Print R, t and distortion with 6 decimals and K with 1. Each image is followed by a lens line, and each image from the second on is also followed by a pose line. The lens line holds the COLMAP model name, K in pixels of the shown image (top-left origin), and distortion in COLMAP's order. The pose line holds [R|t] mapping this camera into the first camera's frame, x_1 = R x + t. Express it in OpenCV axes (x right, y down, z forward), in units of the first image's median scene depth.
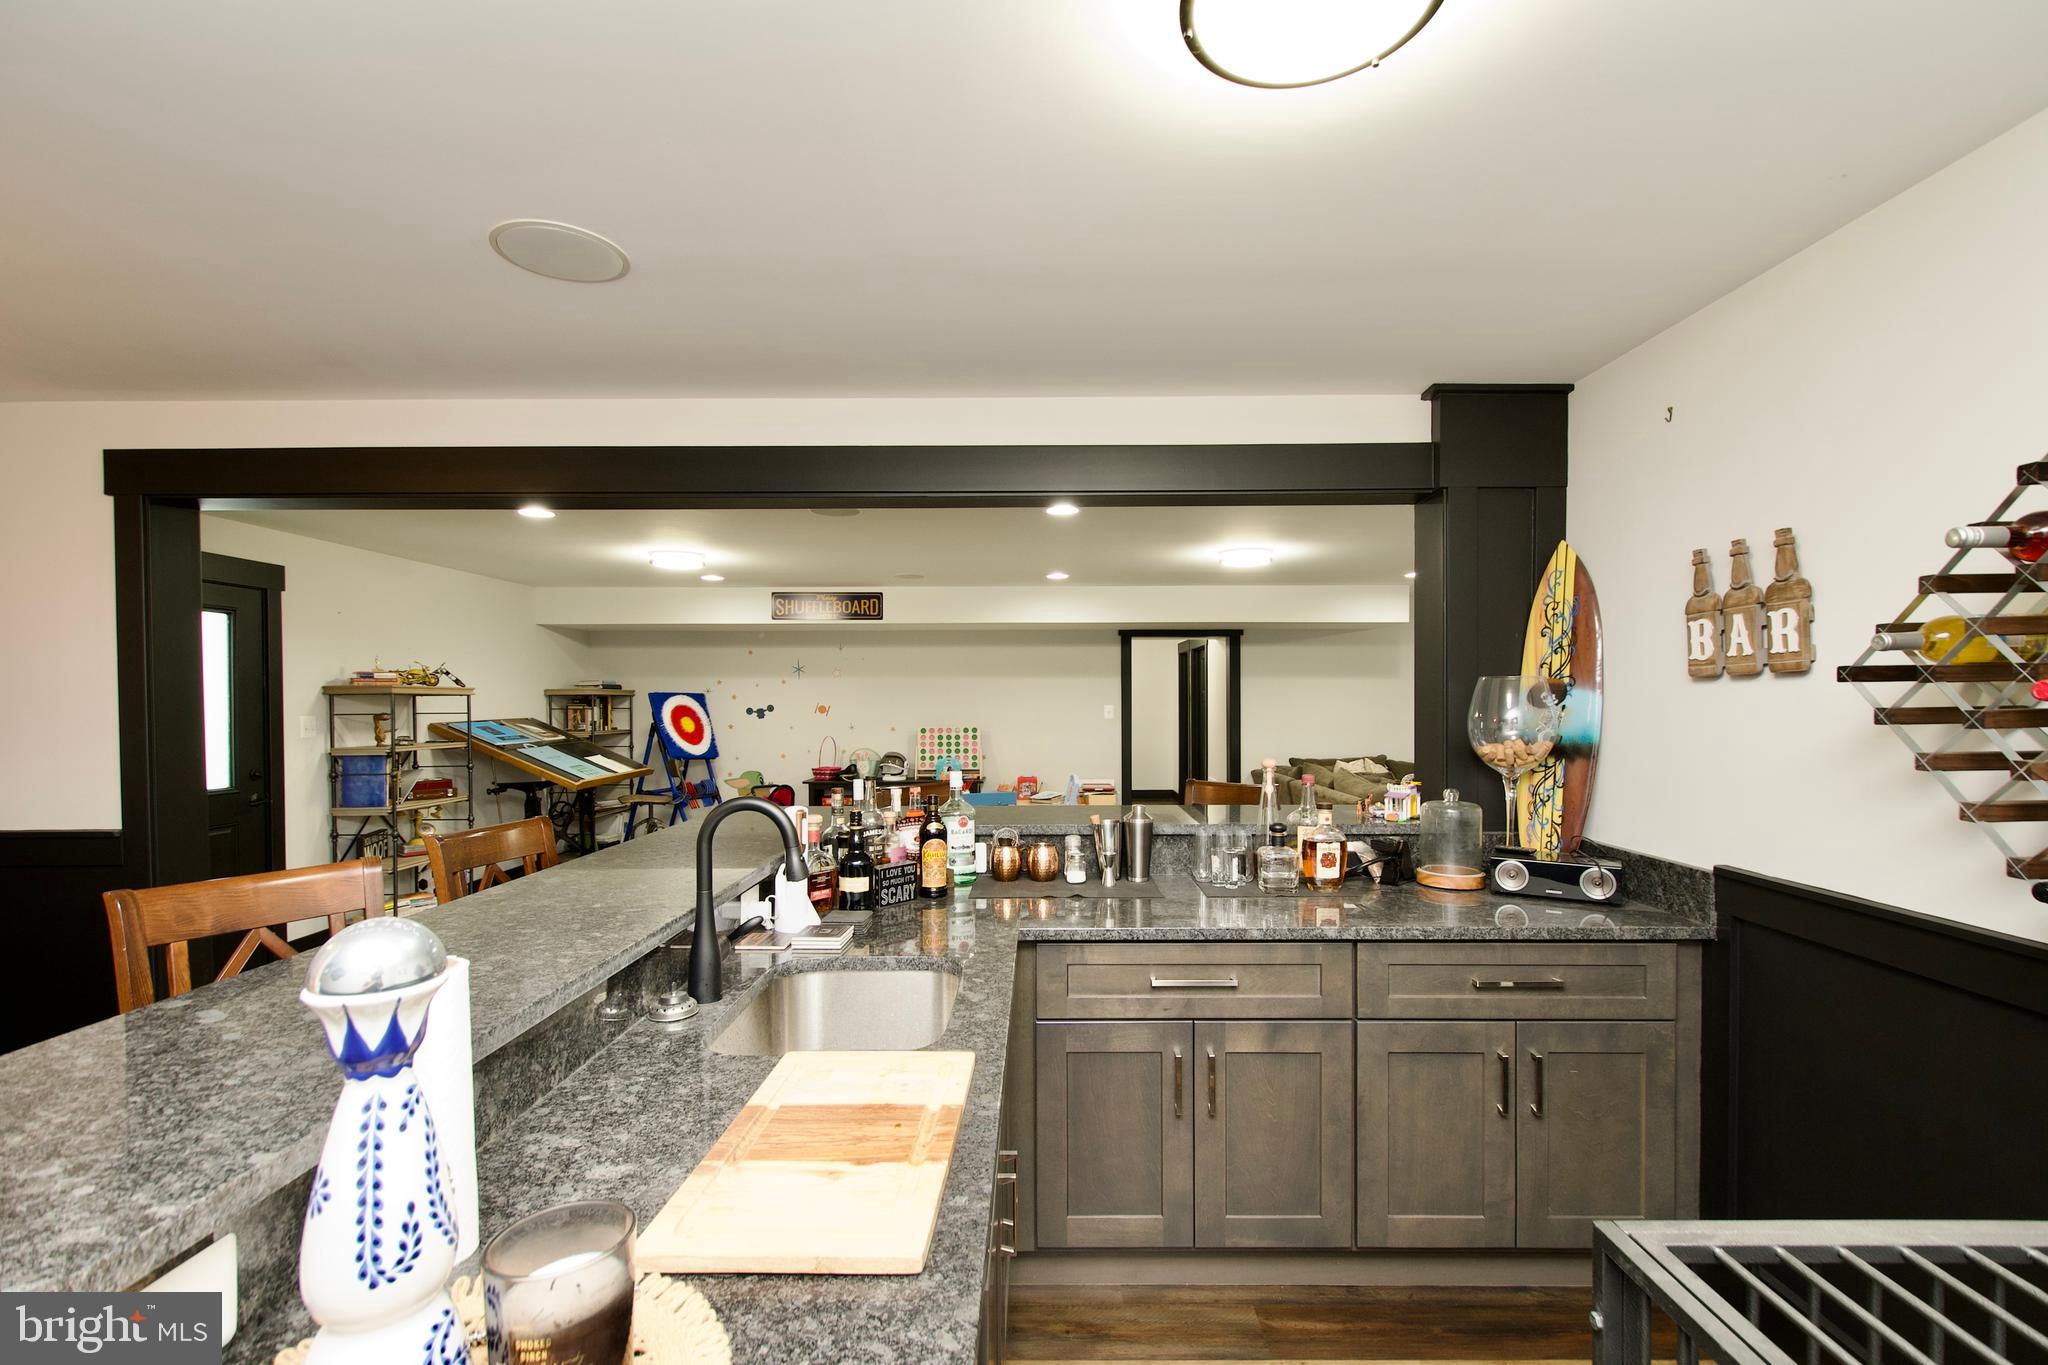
lens RADIAL K [[905.9, 0, 1040.0], [0, 905.9, 712.6], [0, 0, 1]] dist [0.015310, -0.011171]
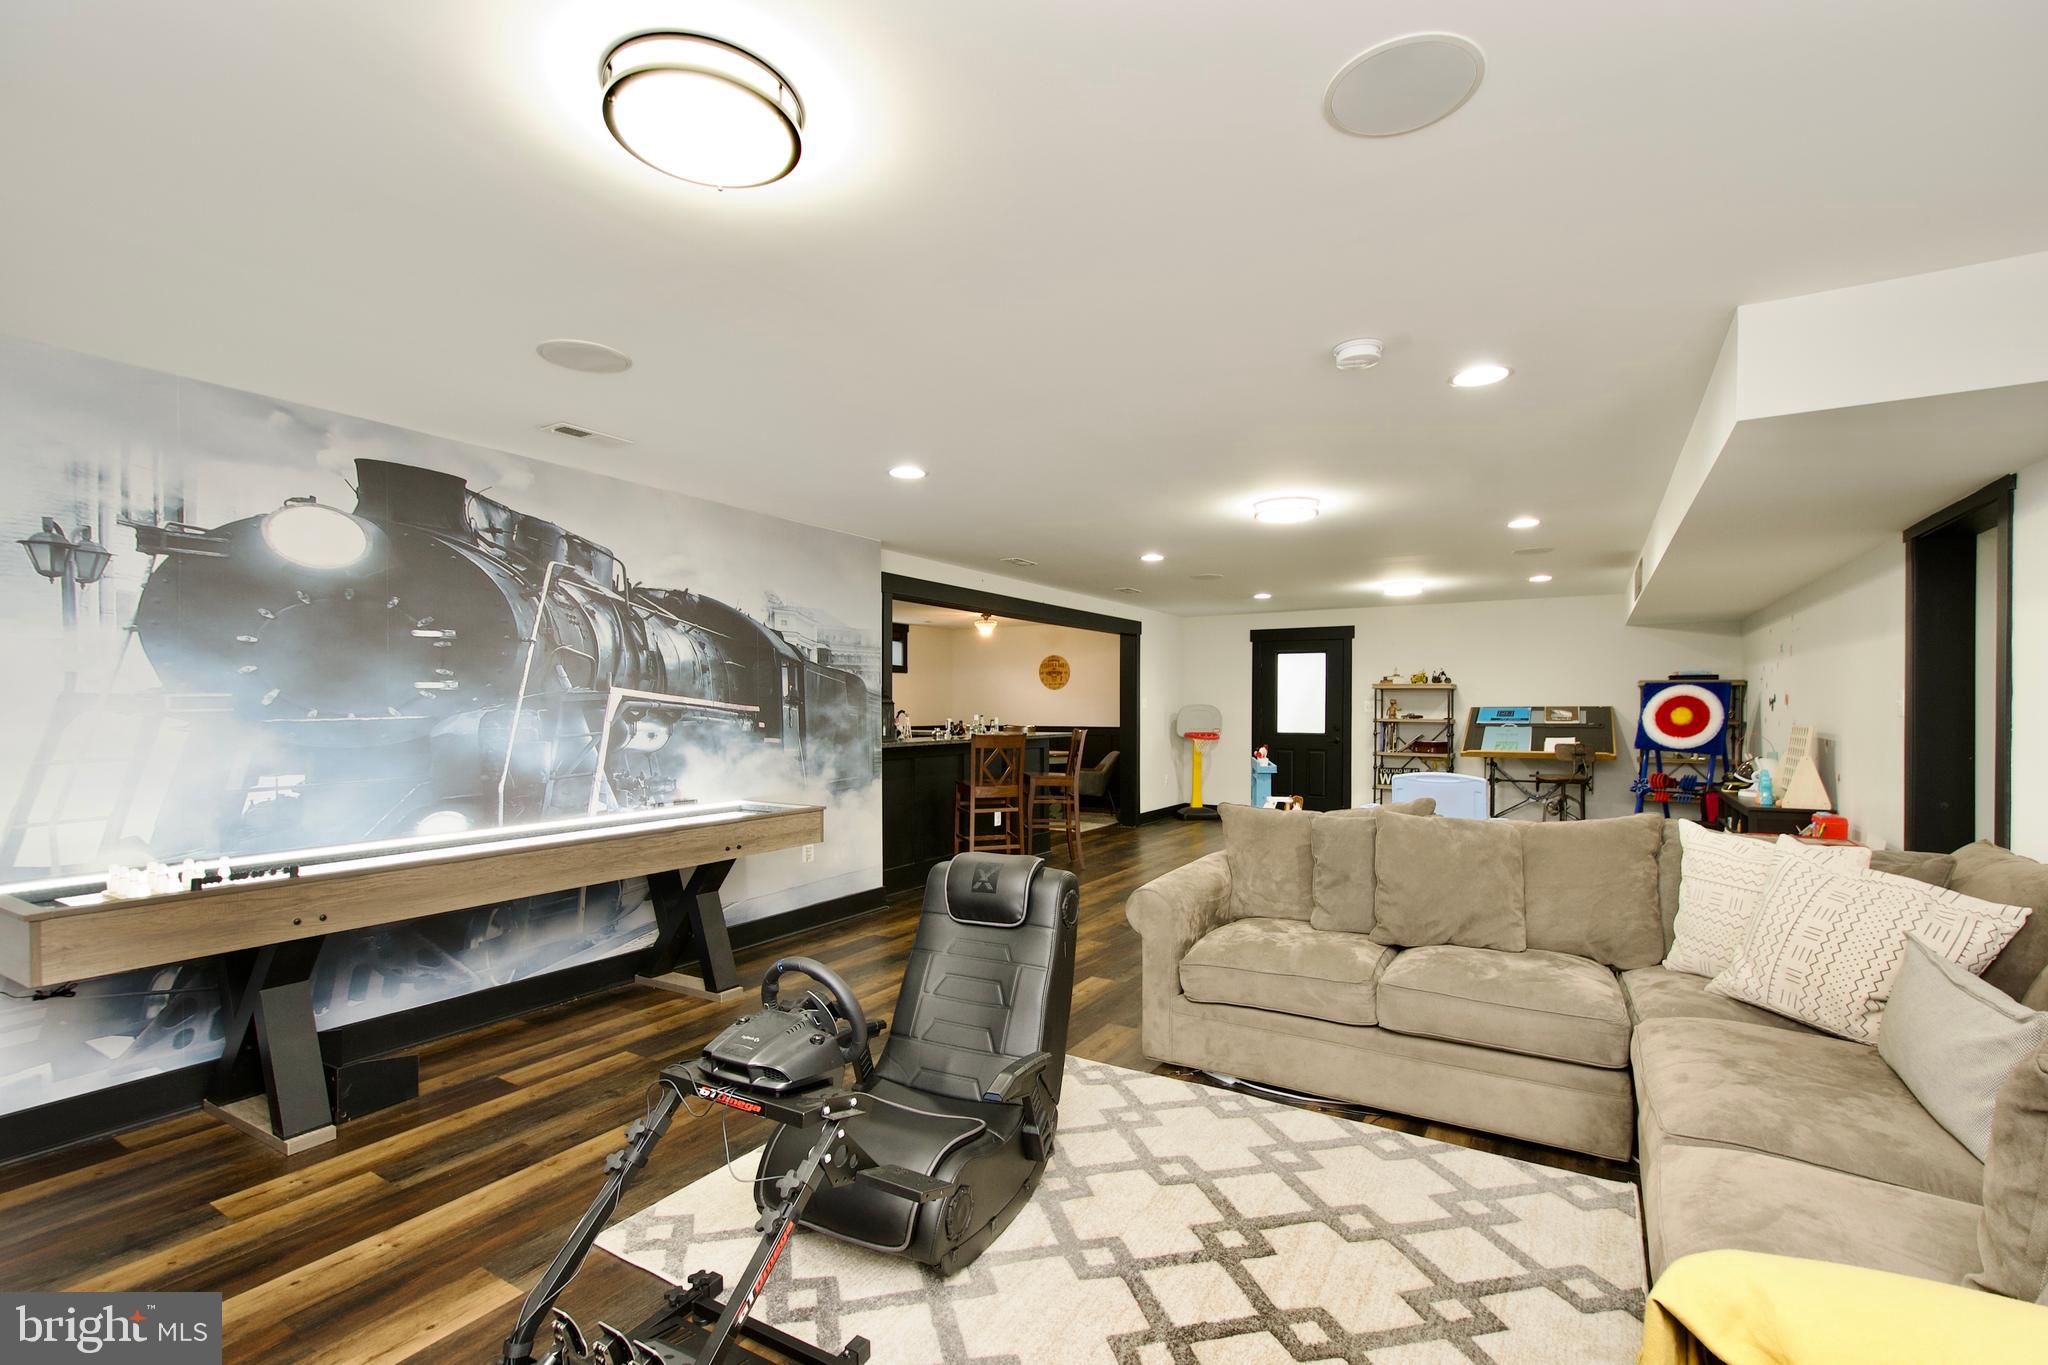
lens RADIAL K [[905.9, 0, 1040.0], [0, 905.9, 712.6], [0, 0, 1]] dist [0.015310, -0.011171]
pose [[-0.509530, 0.009139, -0.860404, 0.756065], [-0.012345, 0.999763, 0.017930, 0.001787], [0.860364, 0.019758, -0.509297, 0.868872]]
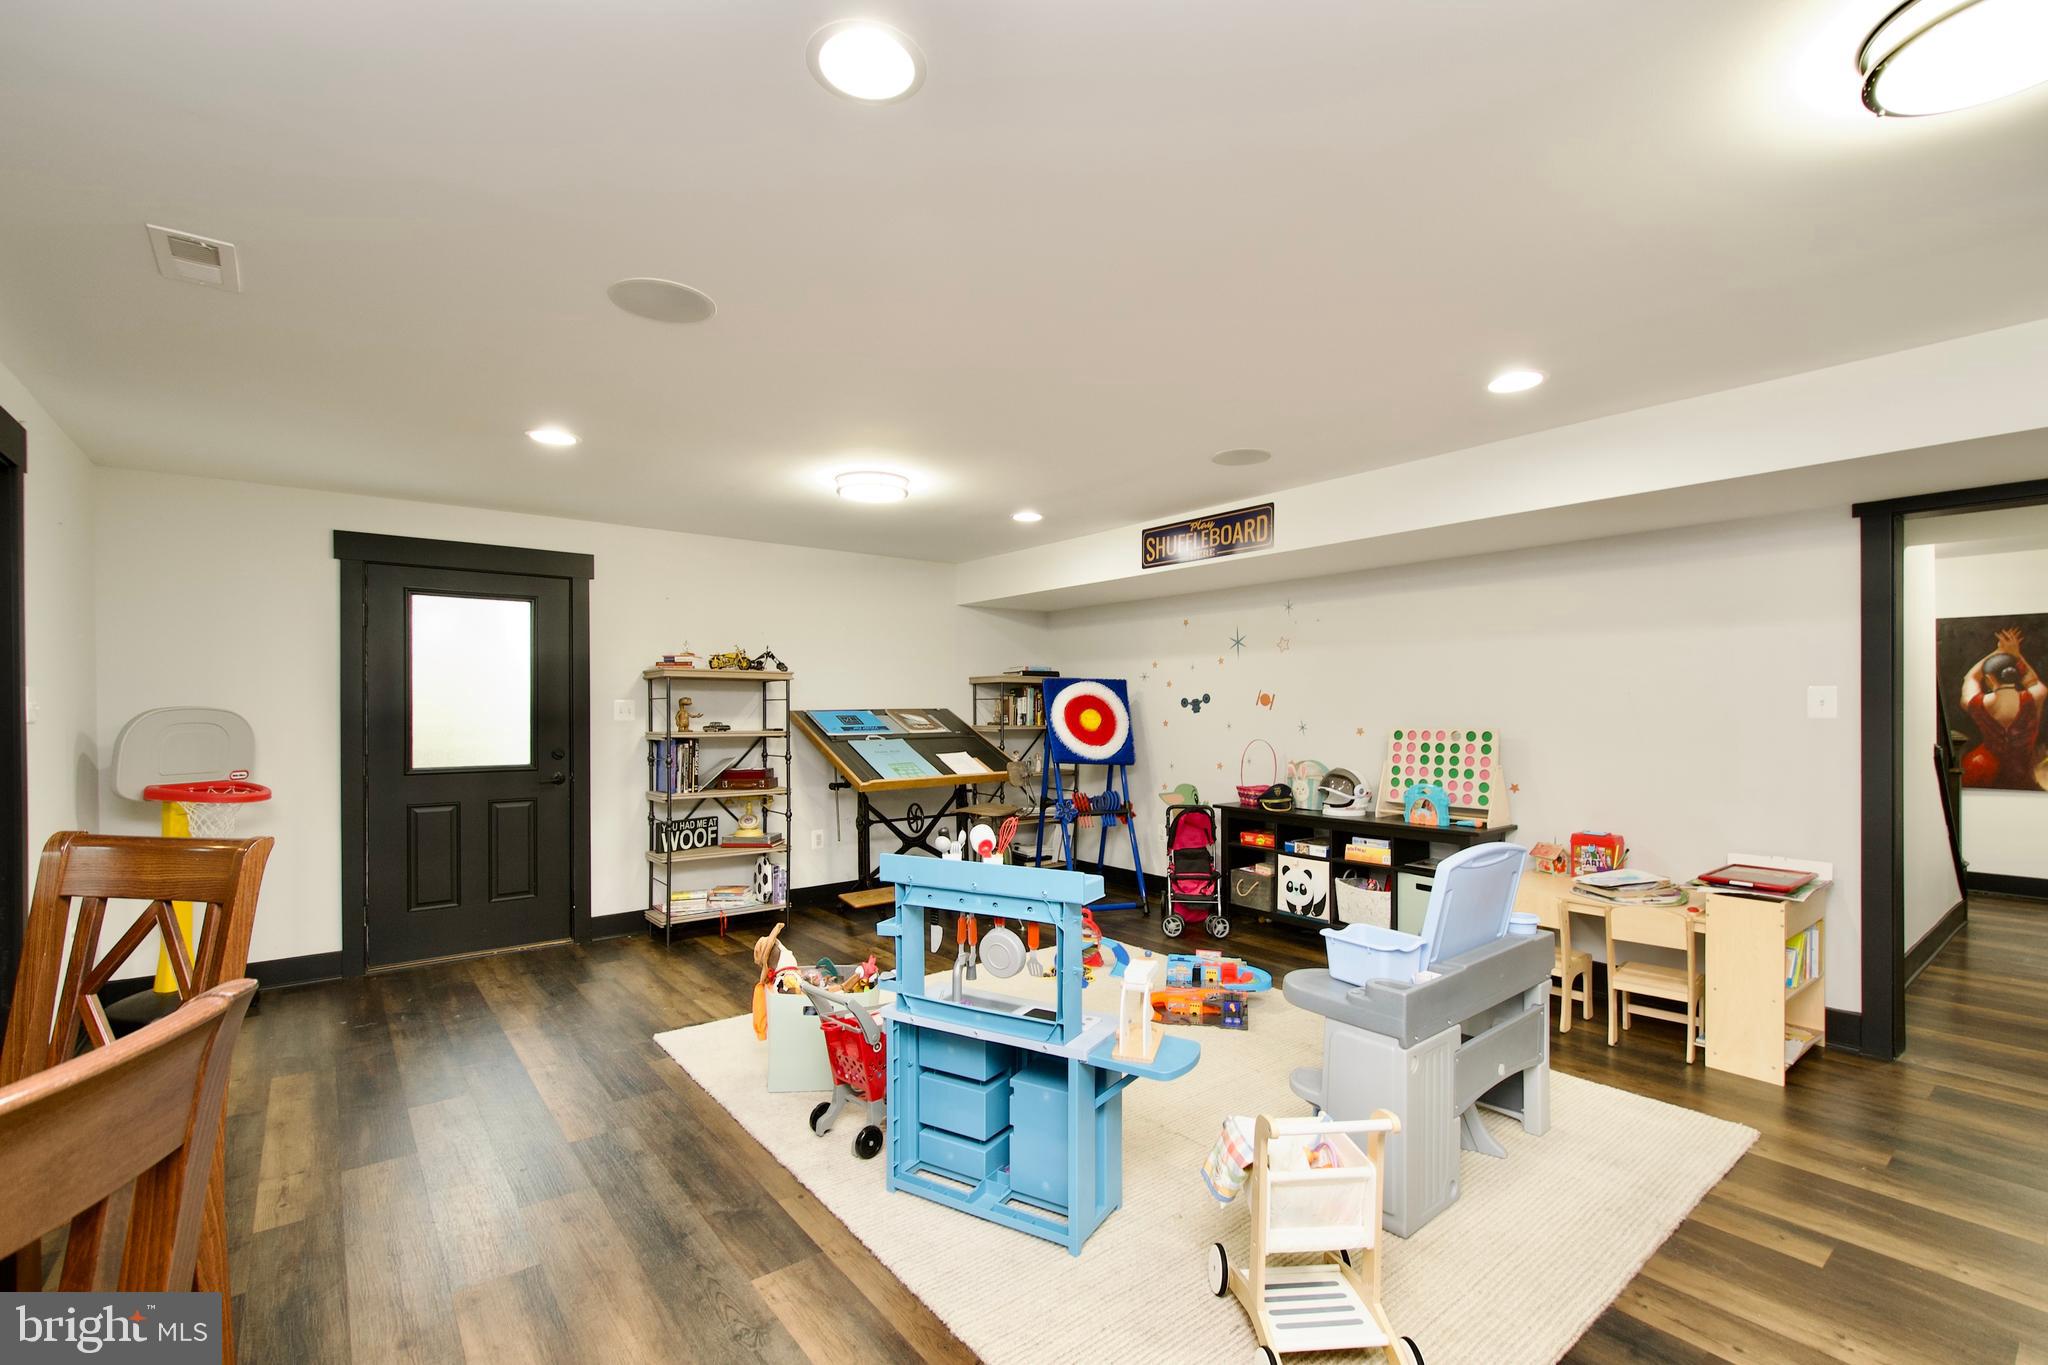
lens RADIAL K [[905.9, 0, 1040.0], [0, 905.9, 712.6], [0, 0, 1]] dist [0.015310, -0.011171]
pose [[0.624799, 0.004940, -0.780770, 0.182838], [-0.011297, 0.999933, -0.002714, 0.009948], [0.780704, 0.010516, 0.624813, 0.458456]]
